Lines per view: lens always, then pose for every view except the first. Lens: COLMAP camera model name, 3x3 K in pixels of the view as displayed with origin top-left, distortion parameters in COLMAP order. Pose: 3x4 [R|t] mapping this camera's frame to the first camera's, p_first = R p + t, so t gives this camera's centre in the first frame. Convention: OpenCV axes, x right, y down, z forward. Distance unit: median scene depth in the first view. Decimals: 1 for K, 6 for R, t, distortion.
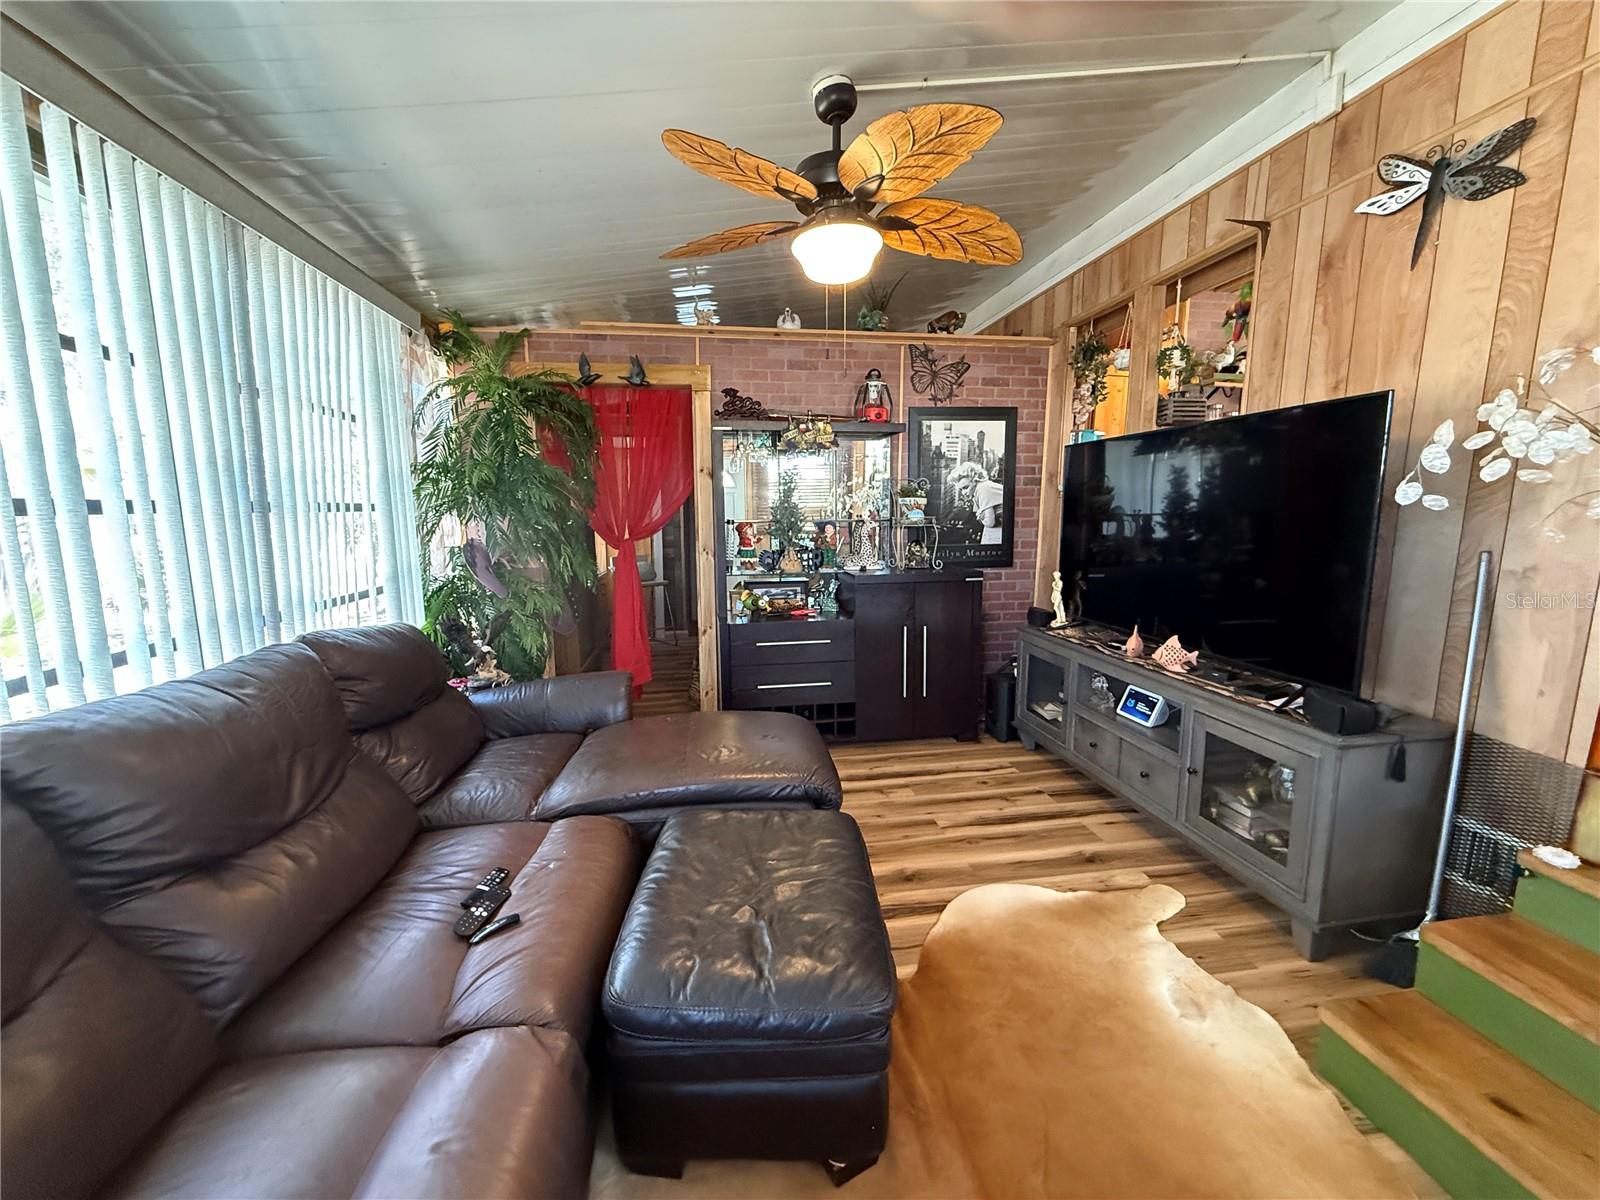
lens RADIAL K [[638.8, 0, 794.1], [0, 638.8, 603.2], [0, 0, 1]] dist [-0.002266, 0.000693]
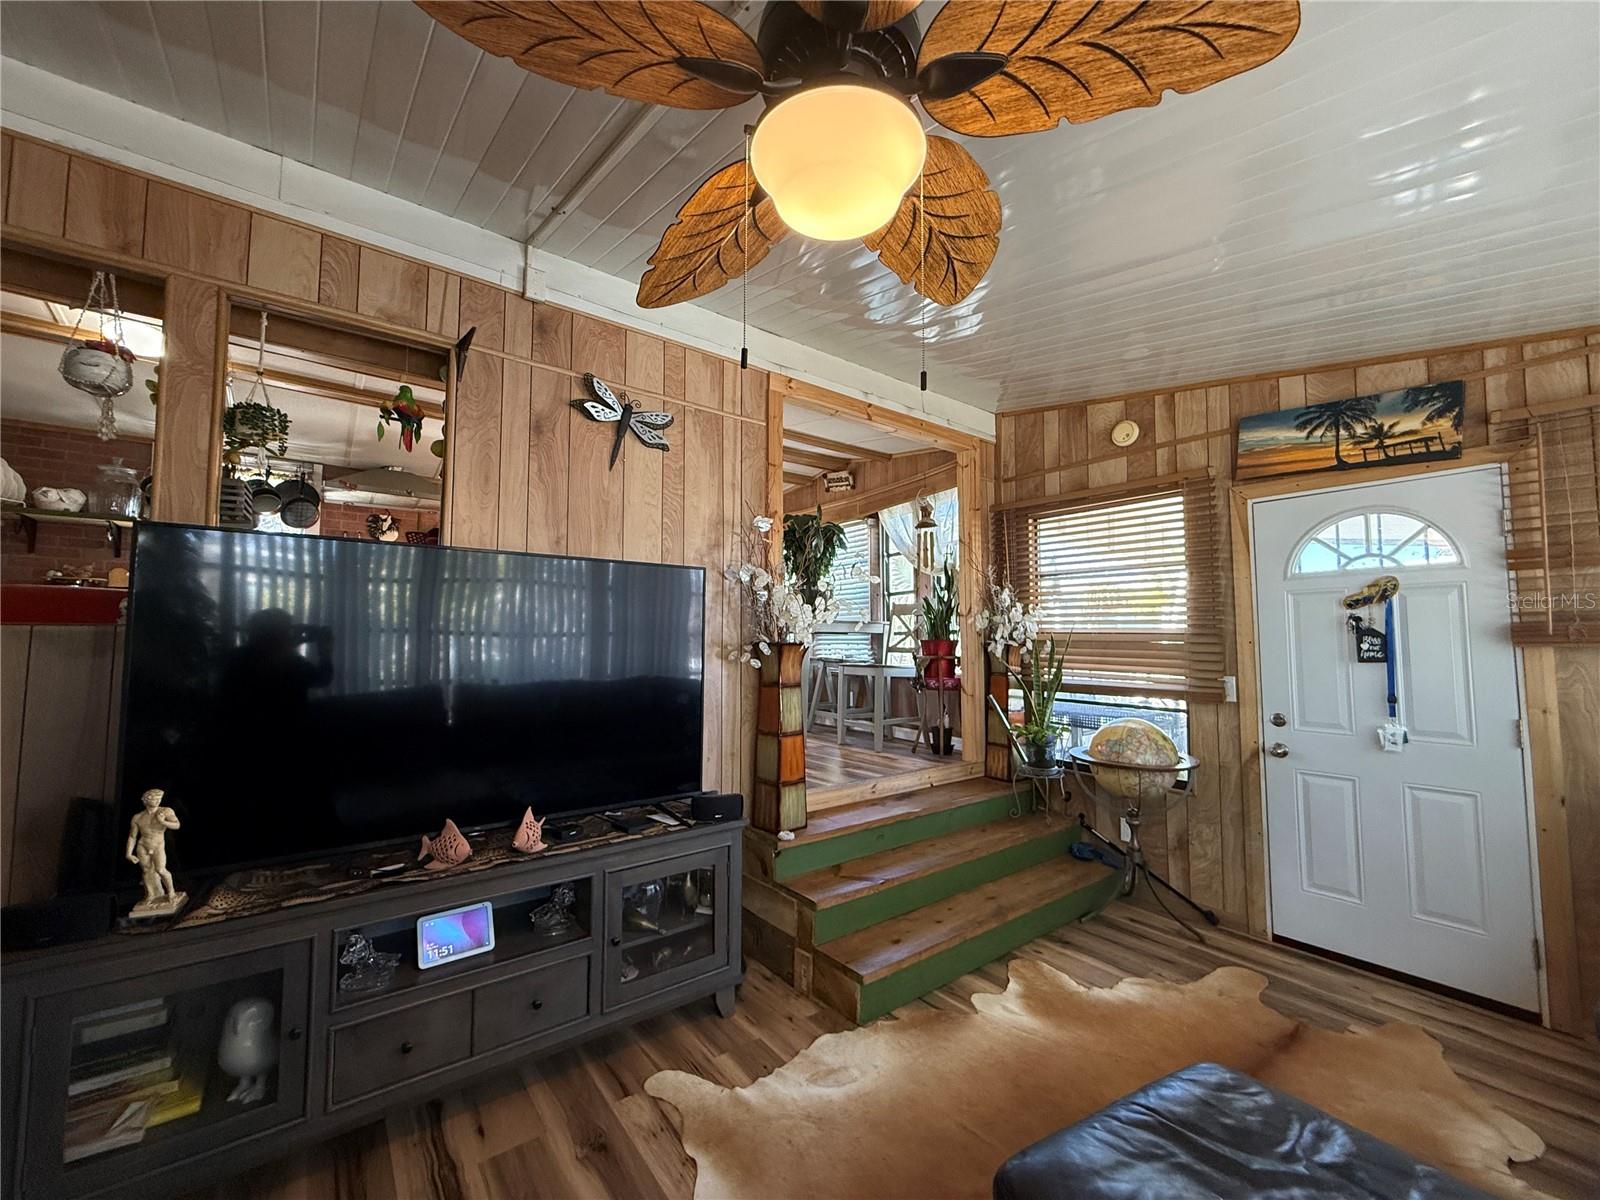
lens RADIAL K [[638.8, 0, 797.4], [0, 638.8, 603.8], [0, 0, 1]] dist [-0.002266, 0.000693]
pose [[-0.480135, 0.060179, 0.875128, -0.316952], [0.131338, 0.991330, 0.003889, -0.180127], [-0.867307, 0.116805, -0.483876, 1.181449]]
